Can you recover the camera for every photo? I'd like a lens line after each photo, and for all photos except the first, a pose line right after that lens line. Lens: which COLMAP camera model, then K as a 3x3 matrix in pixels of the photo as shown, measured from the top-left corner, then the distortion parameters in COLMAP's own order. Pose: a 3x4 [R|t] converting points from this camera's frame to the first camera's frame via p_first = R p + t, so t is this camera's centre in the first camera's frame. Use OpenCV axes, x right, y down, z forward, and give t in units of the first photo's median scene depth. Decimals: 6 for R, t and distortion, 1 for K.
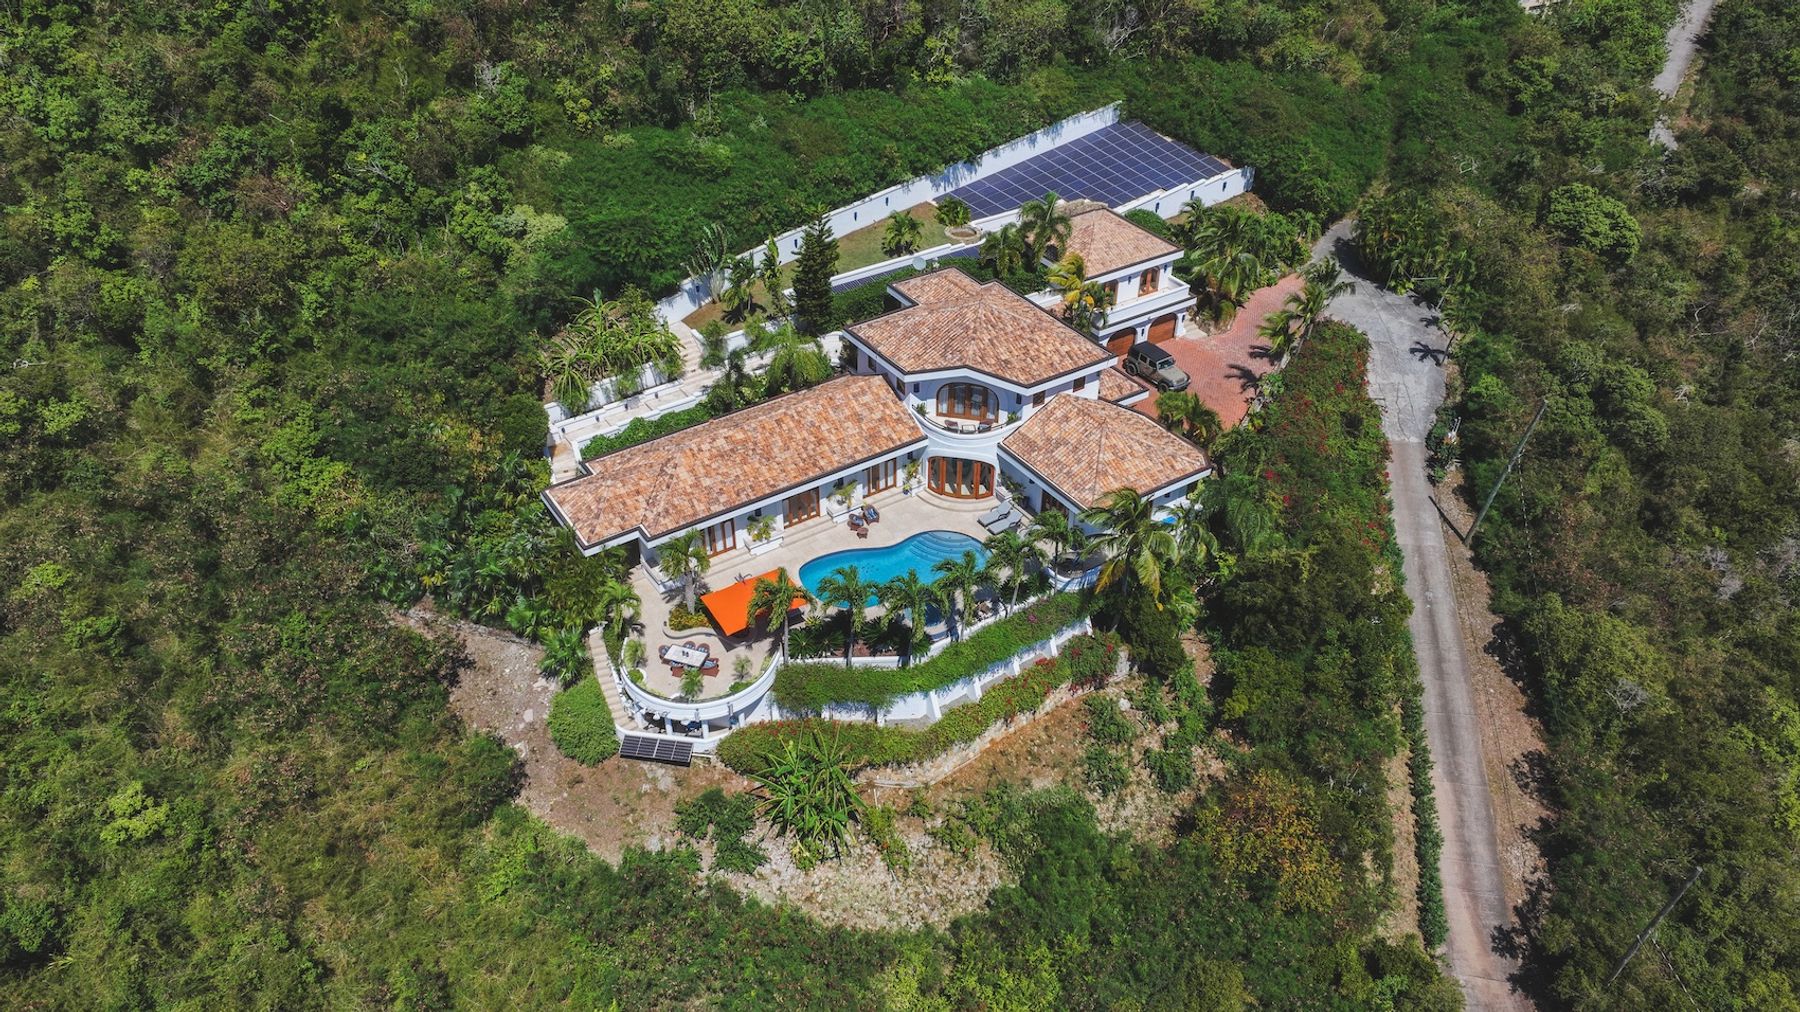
lens RADIAL K [[1284.7, 0, 900.0], [0, 1284.7, 506.0], [0, 0, 1]] dist [0.028340, 0.001536]
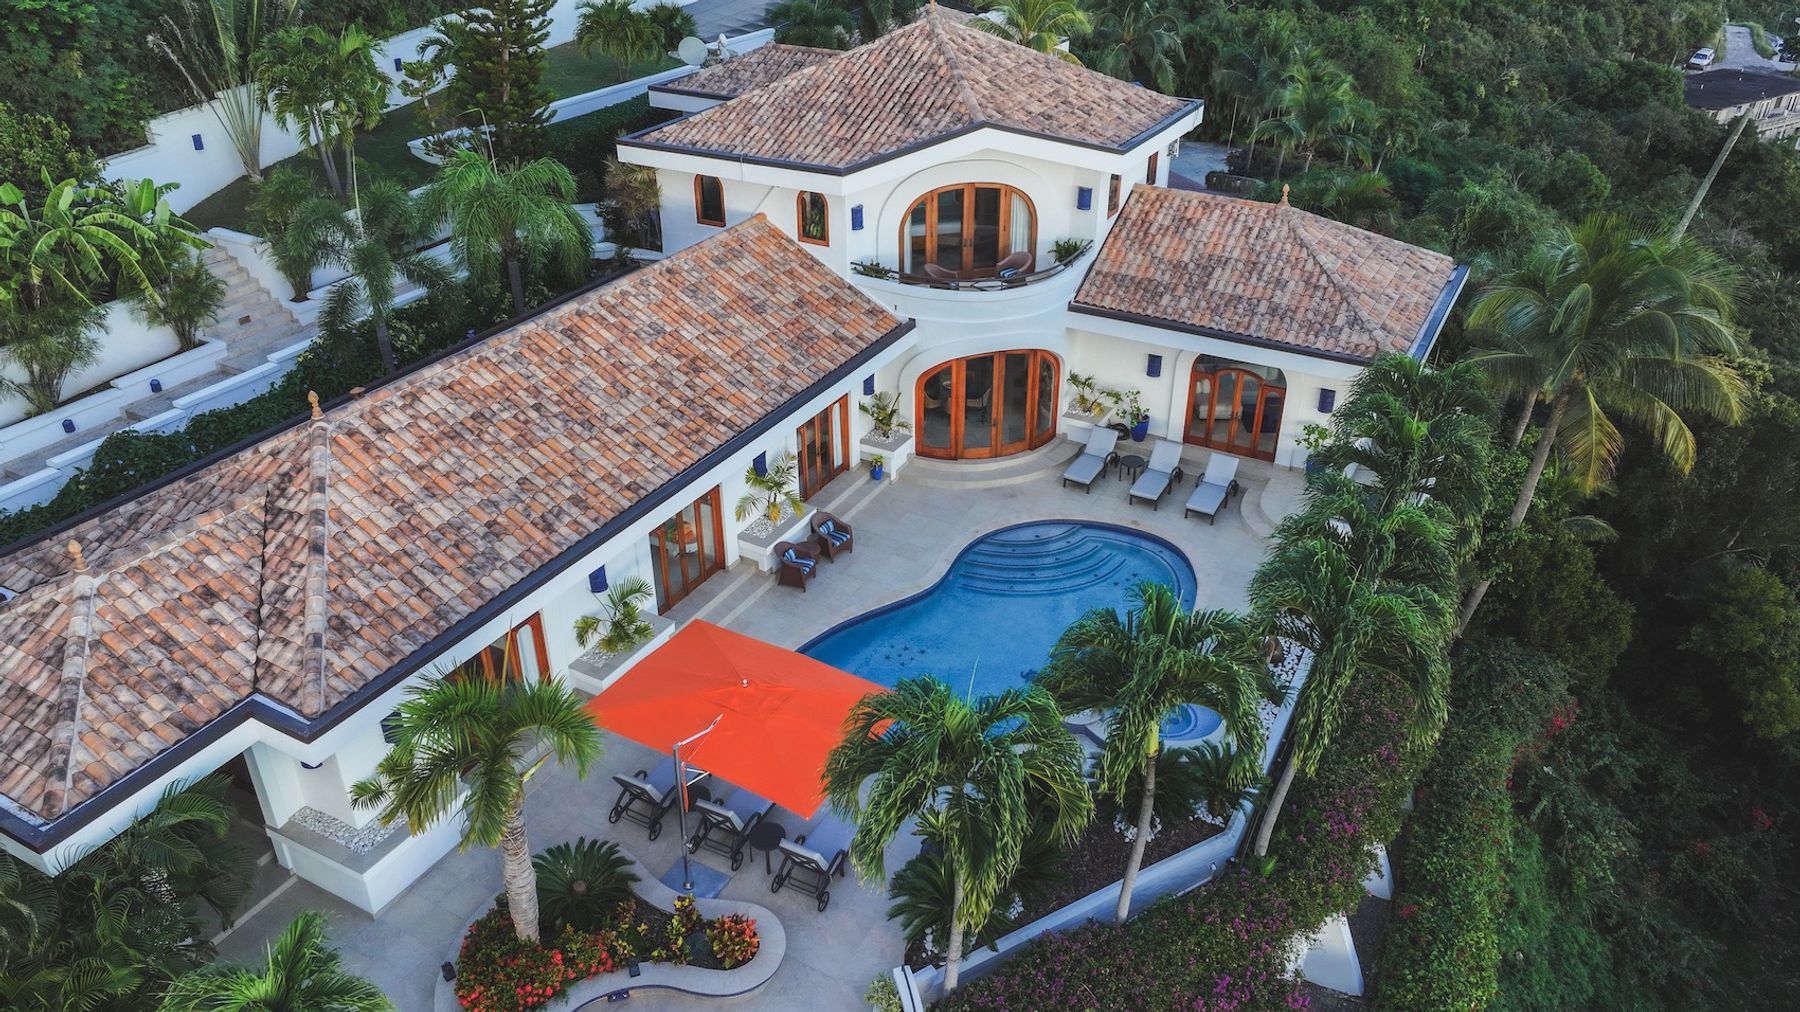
lens RADIAL K [[1284.7, 0, 900.0], [0, 1284.7, 506.0], [0, 0, 1]] dist [0.028340, 0.001536]
pose [[0.894721, -0.225517, 0.385509, -0.167012], [0.263039, 0.963651, -0.046760, 0.023401], [-0.360951, 0.143241, 0.921519, 0.656148]]
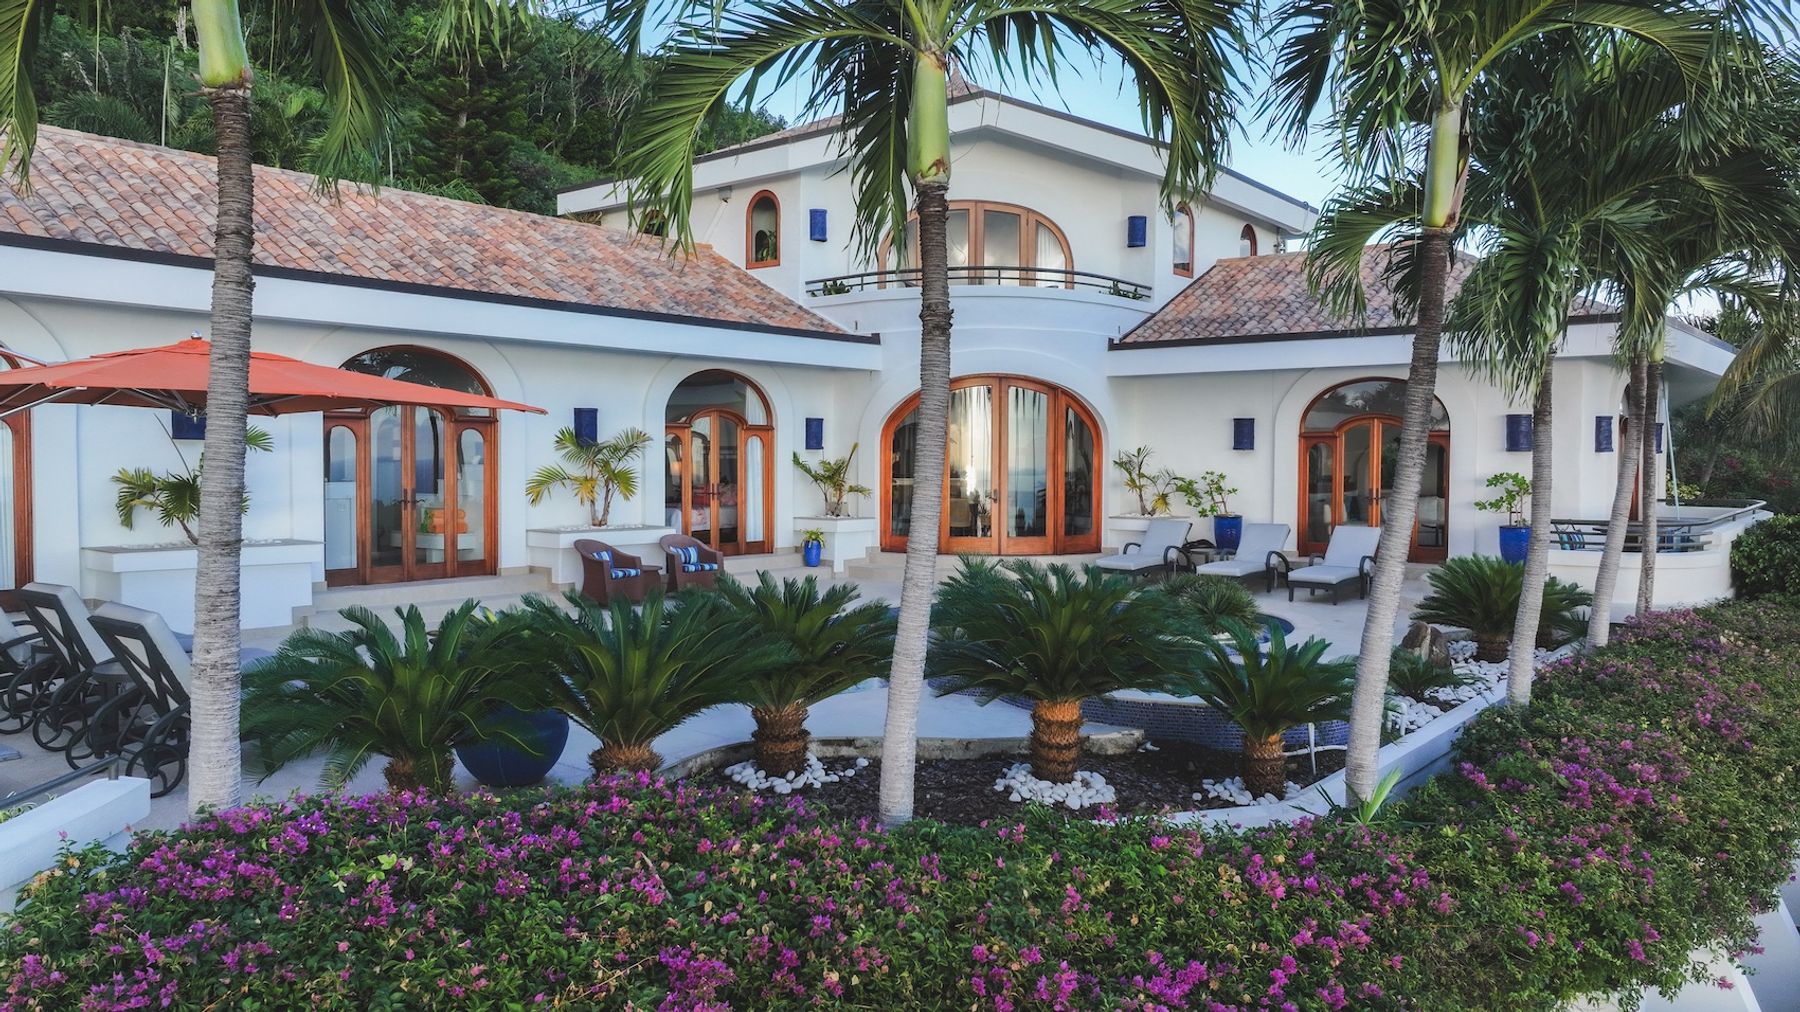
lens RADIAL K [[1284.7, 0, 900.0], [0, 1284.7, 506.0], [0, 0, 1]] dist [0.028340, 0.001536]
pose [[0.954831, 0.005478, 0.297098, -0.067031], [0.161234, 0.830295, -0.533492, 0.138907], [-0.249601, 0.557297, 0.791909, 0.825436]]
